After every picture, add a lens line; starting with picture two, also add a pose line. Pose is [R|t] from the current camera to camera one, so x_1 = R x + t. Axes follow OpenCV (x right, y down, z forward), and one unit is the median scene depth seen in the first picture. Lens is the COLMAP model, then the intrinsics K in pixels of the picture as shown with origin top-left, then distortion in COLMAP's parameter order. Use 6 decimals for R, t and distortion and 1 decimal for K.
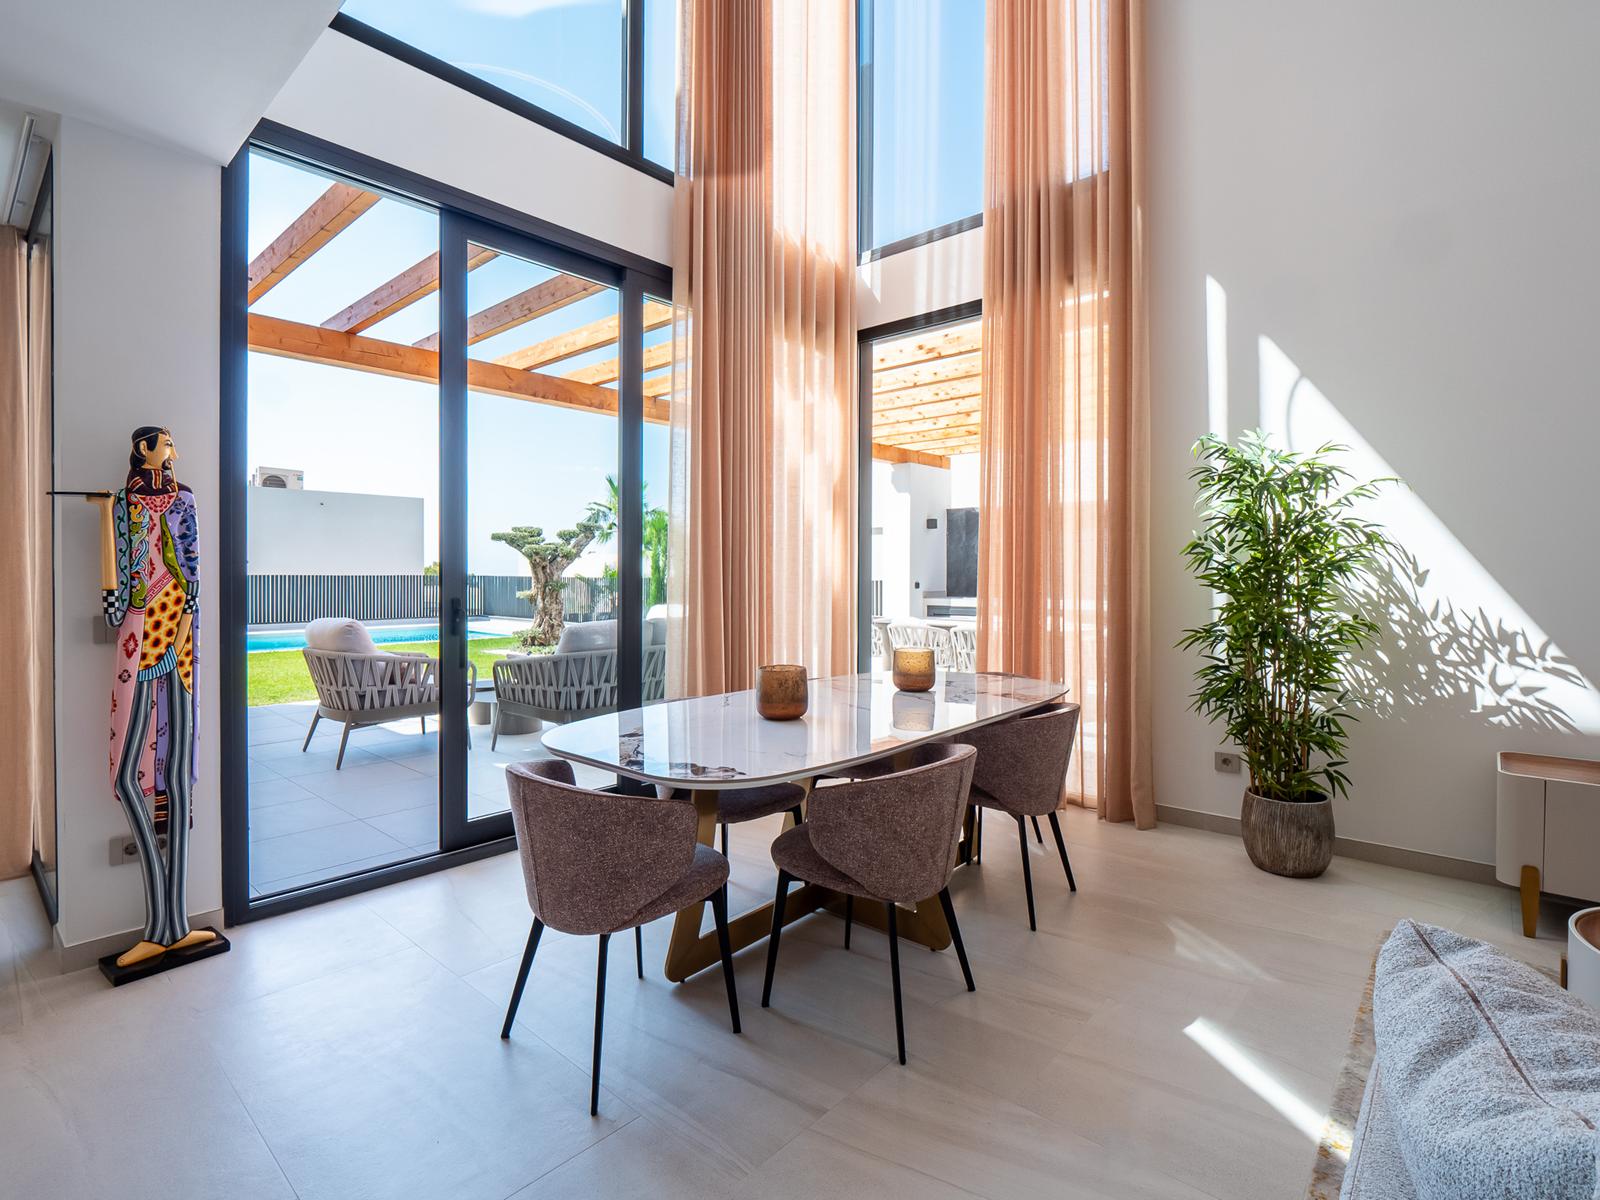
lens RADIAL K [[783.2, 0, 795.4], [0, 783.2, 586.3], [0, 0, 1]] dist [-0.024134, 0.002533]
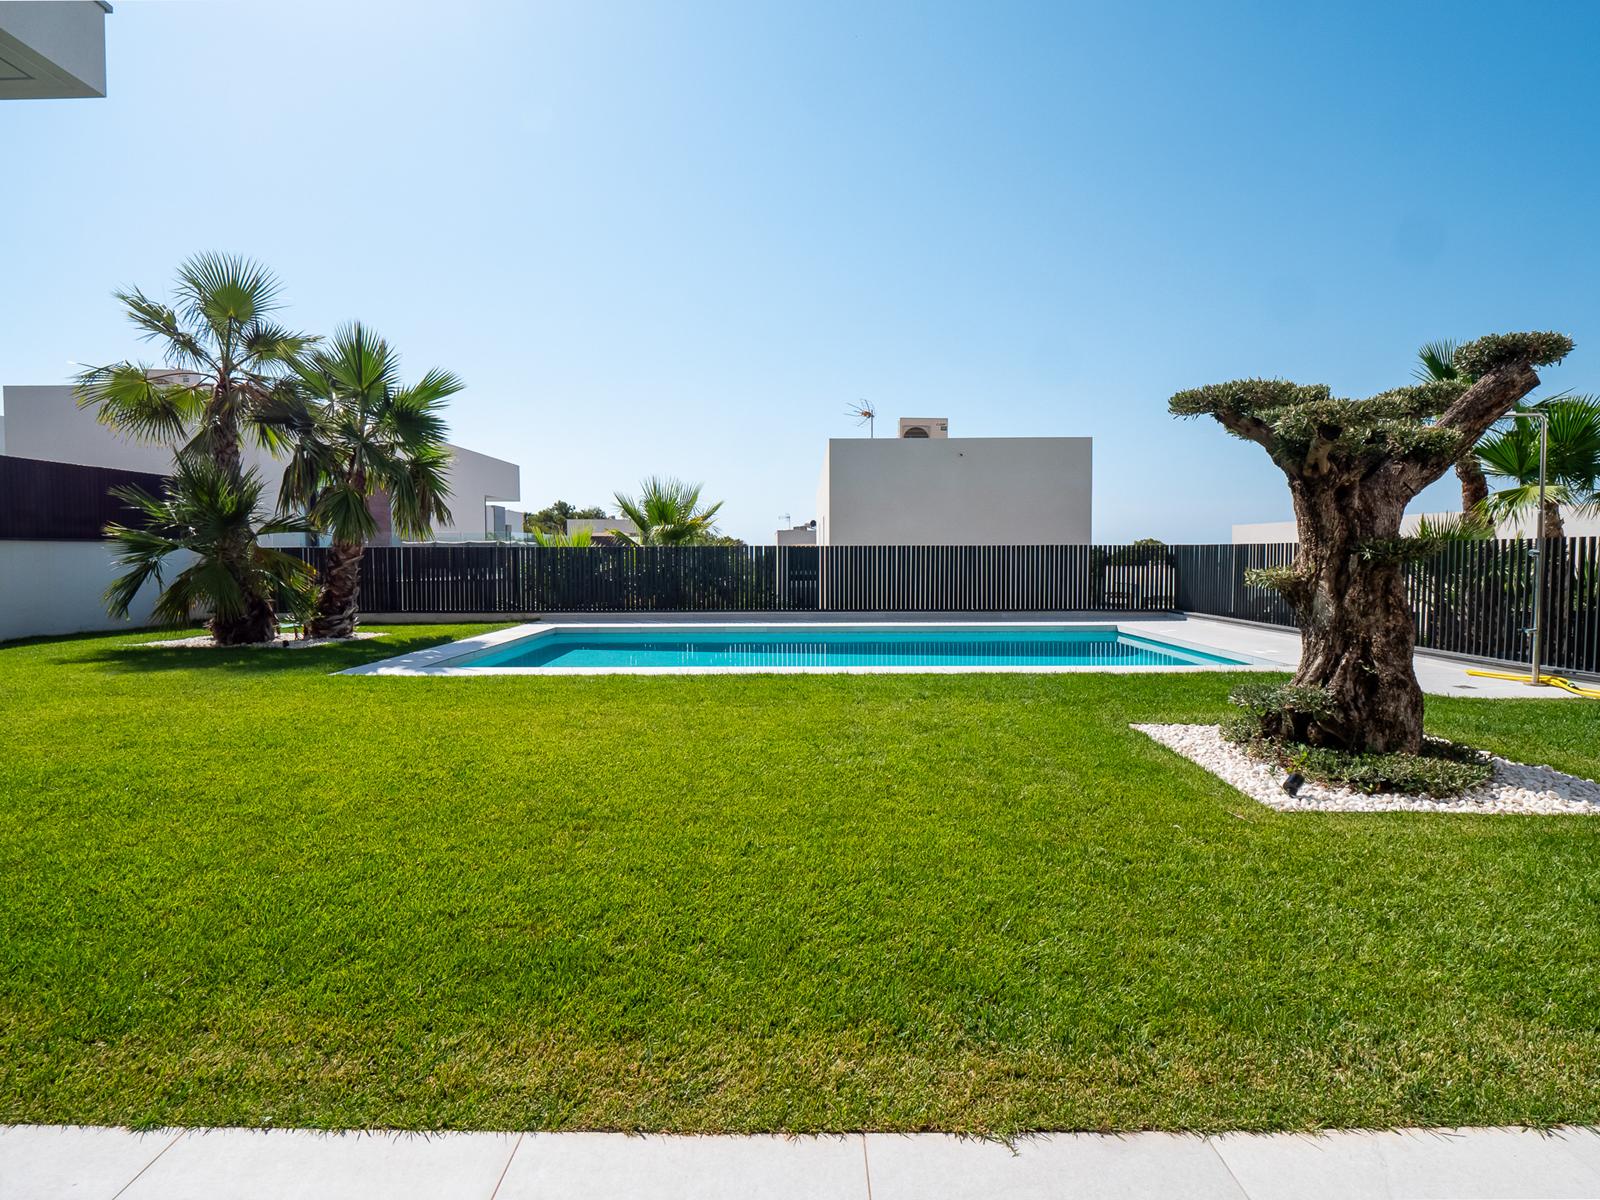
lens RADIAL K [[783.2, 0, 804.2], [0, 783.2, 590.2], [0, 0, 1]] dist [-0.024134, 0.002533]
pose [[0.667796, 0.026260, -0.743881, -0.158388], [-0.002553, 0.999452, 0.032991, 0.003662], [0.744340, -0.020132, 0.667497, 0.427455]]
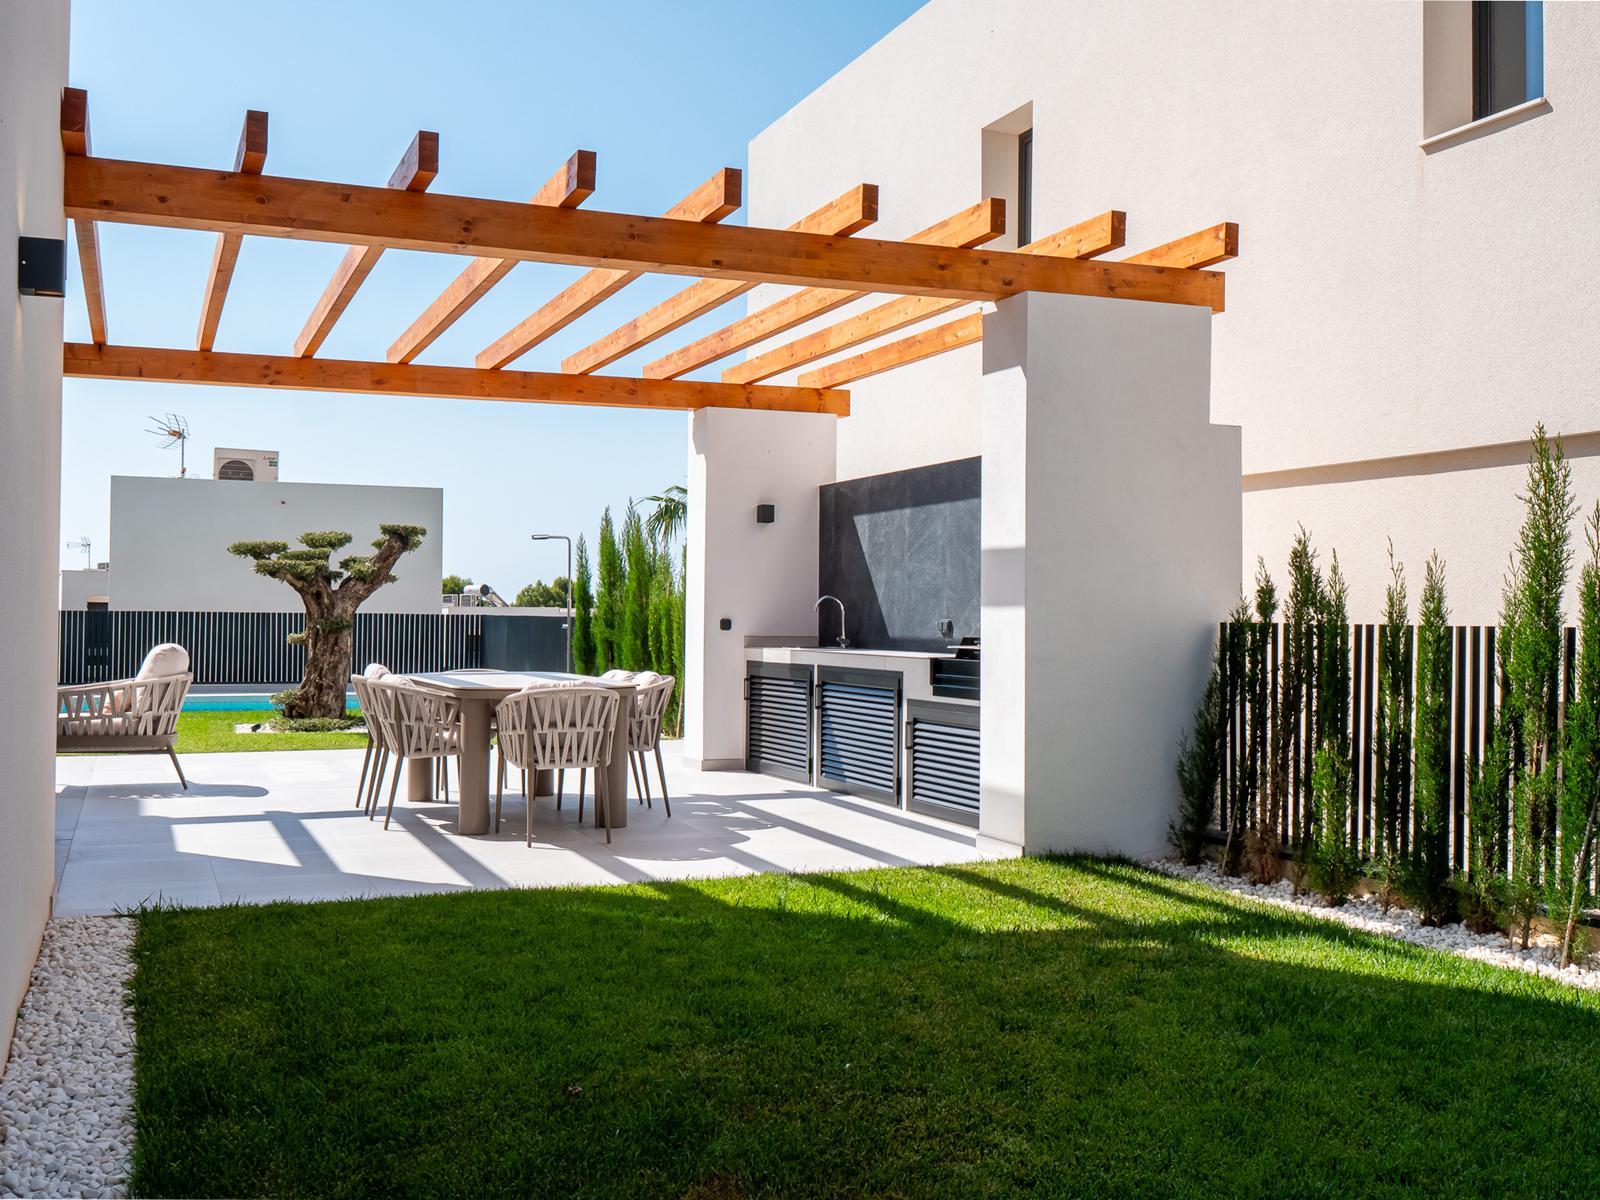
lens RADIAL K [[1681.3, 0, 797.4], [0, 1681.3, 602.8], [0, 0, 1]] dist [0.010785, 0.000000]
pose [[0.893481, 0.001920, -0.449097, 0.433224], [-0.019220, 0.999238, -0.033967, 0.014140], [0.448689, 0.038980, 0.892837, -0.030131]]
